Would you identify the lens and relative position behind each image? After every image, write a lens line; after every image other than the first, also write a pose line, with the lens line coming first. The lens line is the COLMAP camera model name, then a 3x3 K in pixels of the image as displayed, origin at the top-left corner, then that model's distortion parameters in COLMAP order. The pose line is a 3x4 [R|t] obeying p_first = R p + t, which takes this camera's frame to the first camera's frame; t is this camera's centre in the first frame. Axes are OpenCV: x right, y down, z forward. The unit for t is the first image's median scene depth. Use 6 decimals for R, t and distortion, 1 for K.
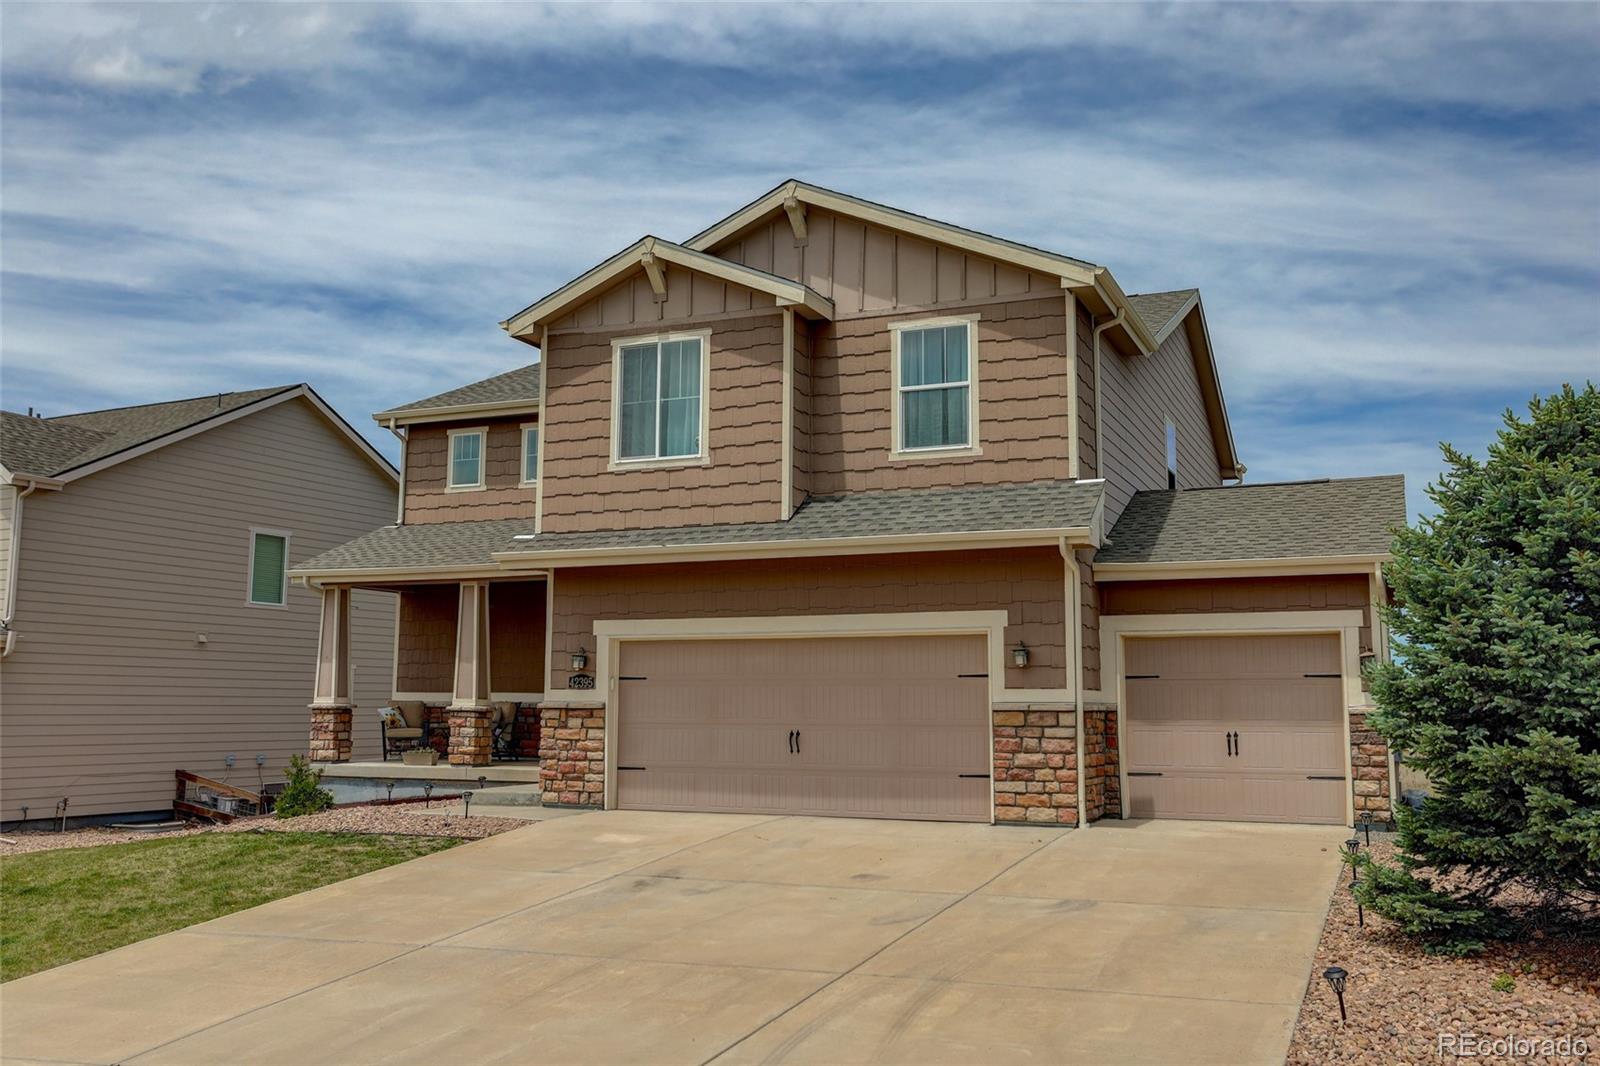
lens RADIAL K [[1435.4, 0, 799.0], [0, 1435.4, 544.5], [0, 0, 1]] dist [-0.007532, 0.113772]
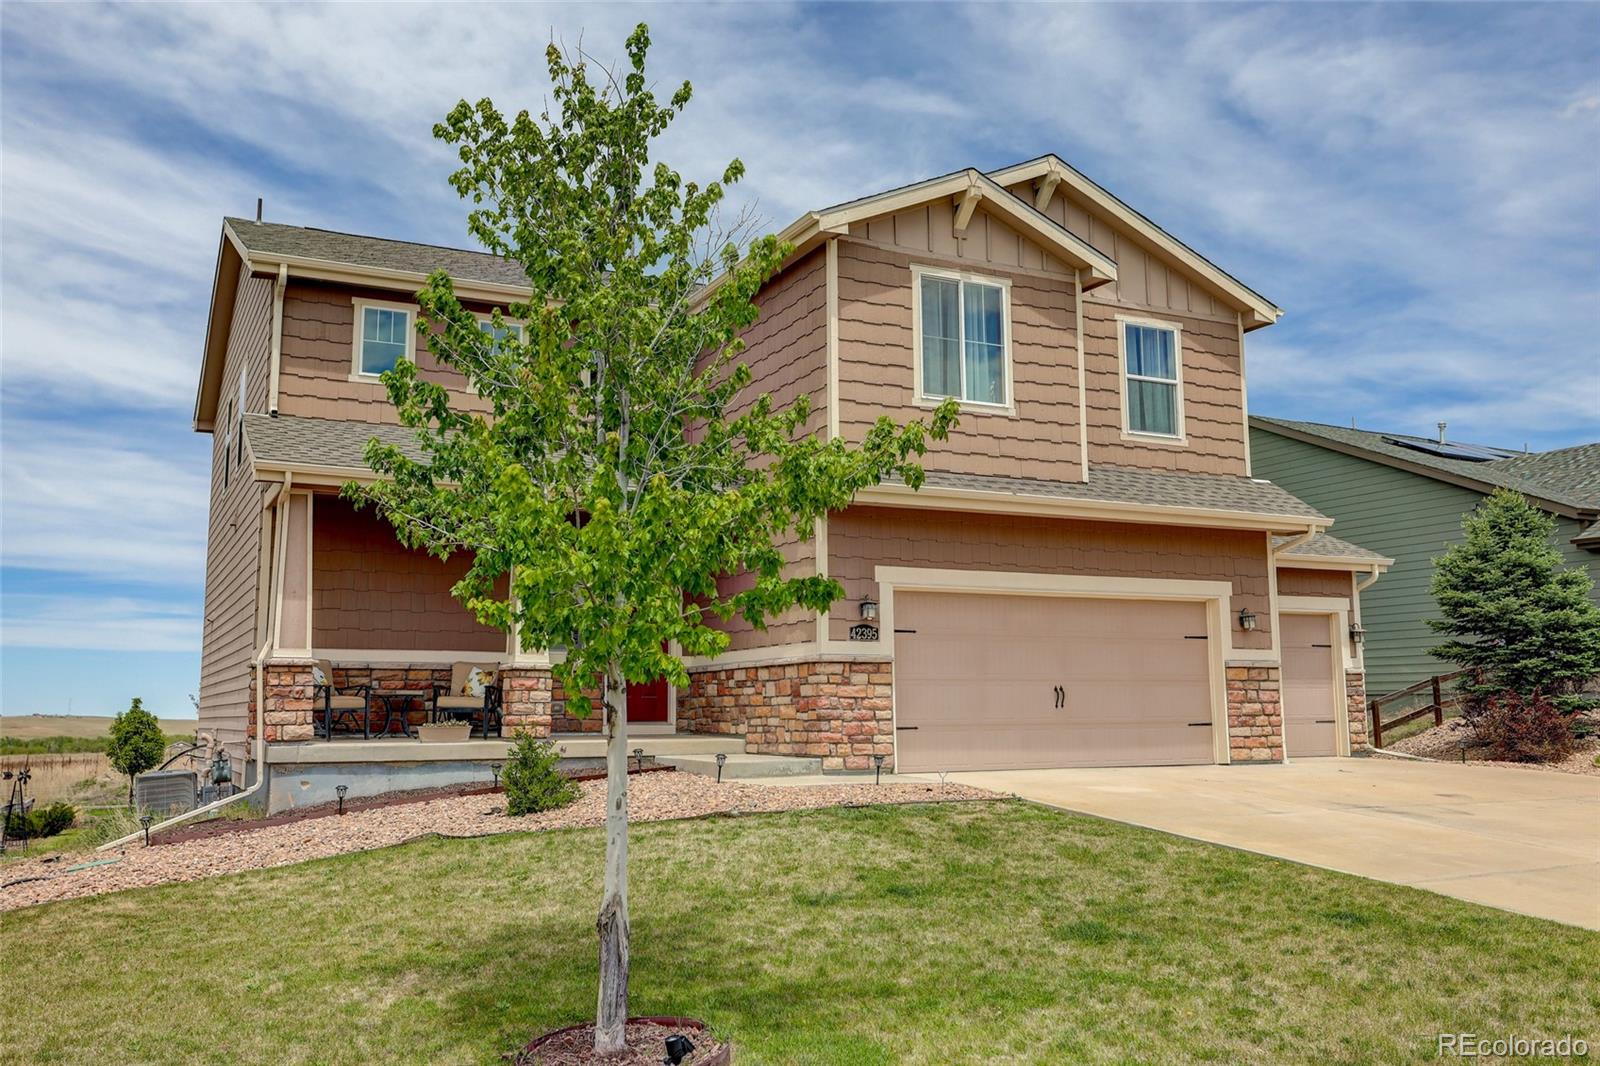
lens RADIAL K [[1382.2, 0, 800.0], [0, 1382.2, 533.0], [0, 0, 1]] dist [0.010935, -0.015005]
pose [[0.645800, 0.090095, 0.758172, -0.843163], [-0.077321, 0.995626, -0.052451, 0.082652], [-0.759581, -0.024750, 0.649942, 0.475785]]
